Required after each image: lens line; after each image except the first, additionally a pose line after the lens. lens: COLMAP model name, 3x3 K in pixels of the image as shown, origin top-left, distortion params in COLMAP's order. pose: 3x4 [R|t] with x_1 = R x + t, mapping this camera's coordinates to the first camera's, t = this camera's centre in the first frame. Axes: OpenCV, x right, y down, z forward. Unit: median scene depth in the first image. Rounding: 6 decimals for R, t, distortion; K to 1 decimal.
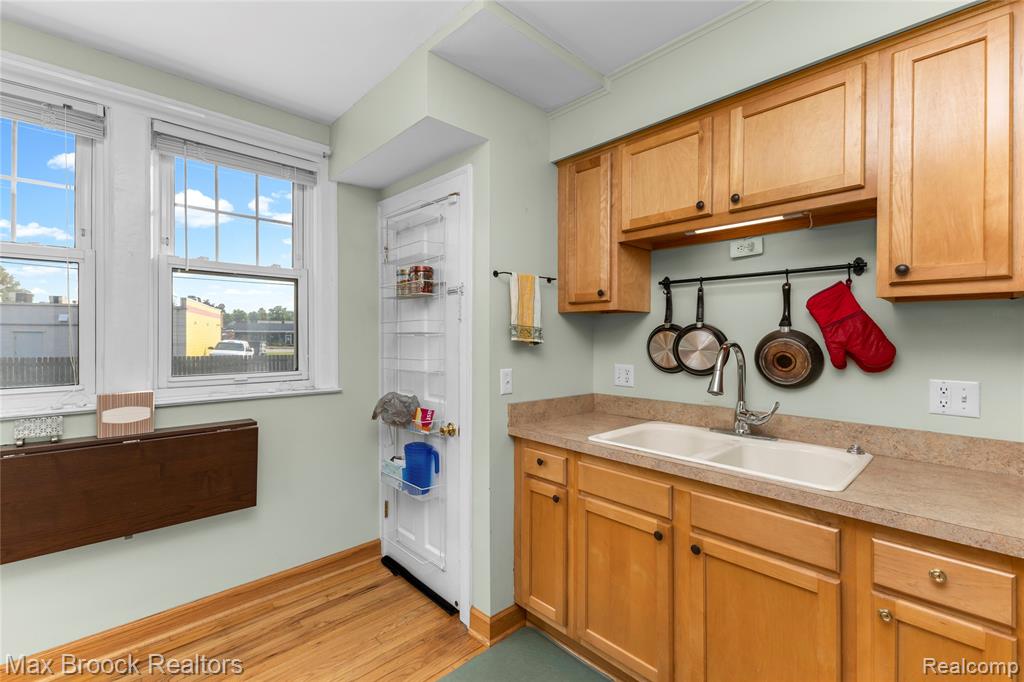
lens RADIAL K [[443.6, 0, 514.9], [0, 443.6, 336.1], [0, 0, 1]] dist [0.004456, -0.001271]
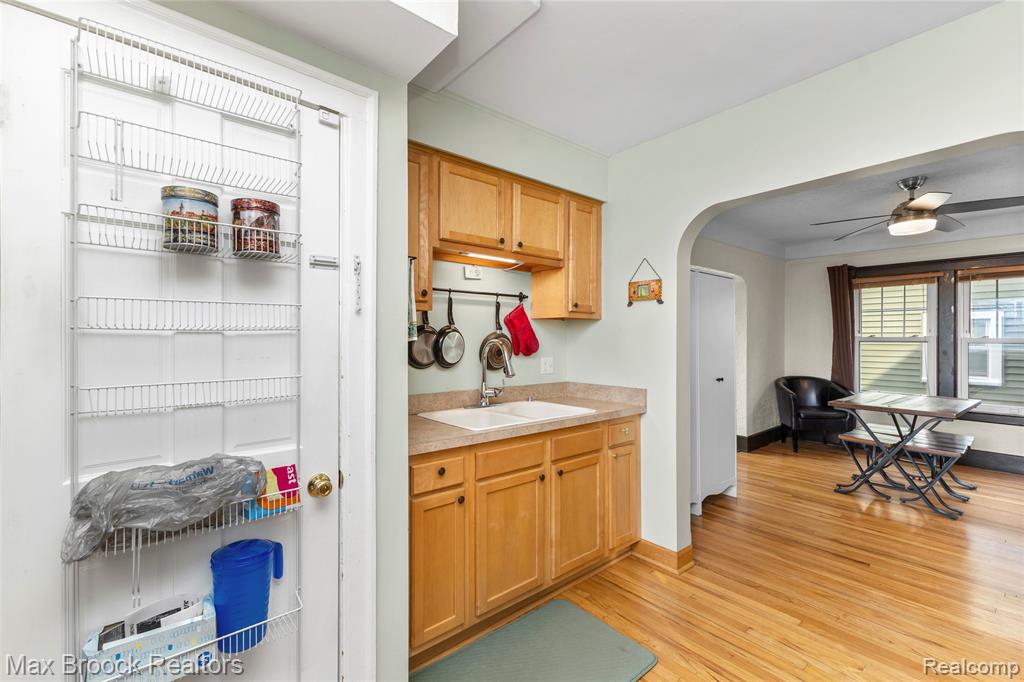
lens RADIAL K [[443.6, 0, 507.3], [0, 443.6, 337.9], [0, 0, 1]] dist [0.004456, -0.001271]
pose [[0.067465, -0.001233, 0.997721, -0.922087], [0.000938, 0.999999, 0.001172, 0.004303], [-0.997721, 0.000857, 0.067466, 0.862406]]
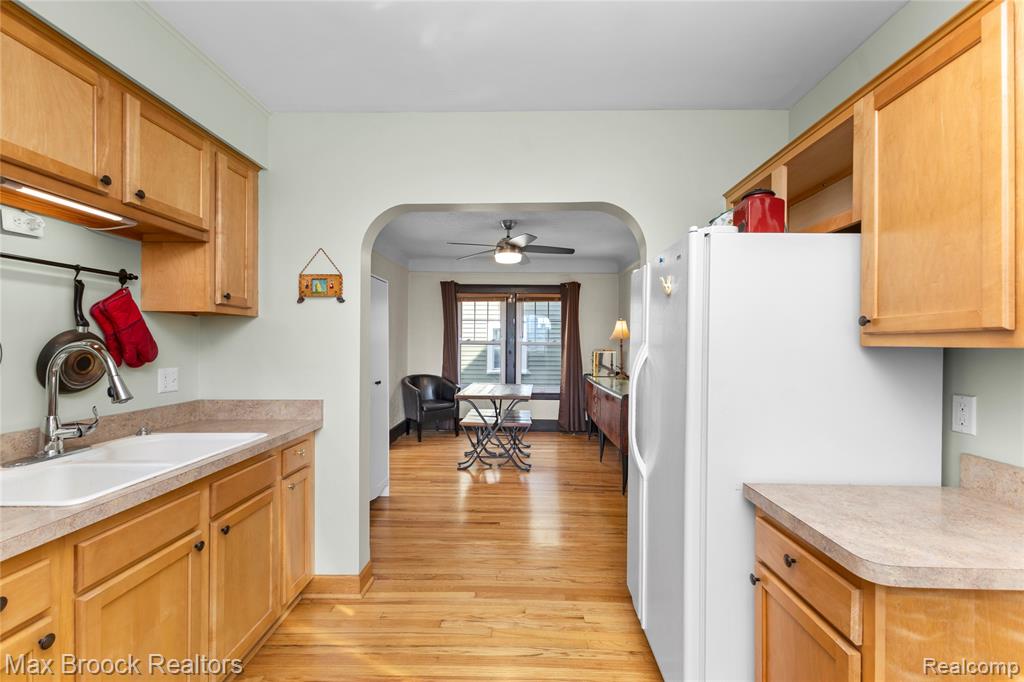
lens RADIAL K [[443.6, 0, 518.9], [0, 443.6, 344.2], [0, 0, 1]] dist [0.004456, -0.001271]
pose [[-0.715743, -0.009568, 0.698298, -0.705601], [-0.005848, 0.999953, 0.007708, 0.003233], [-0.698339, 0.001433, -0.715766, 1.023503]]
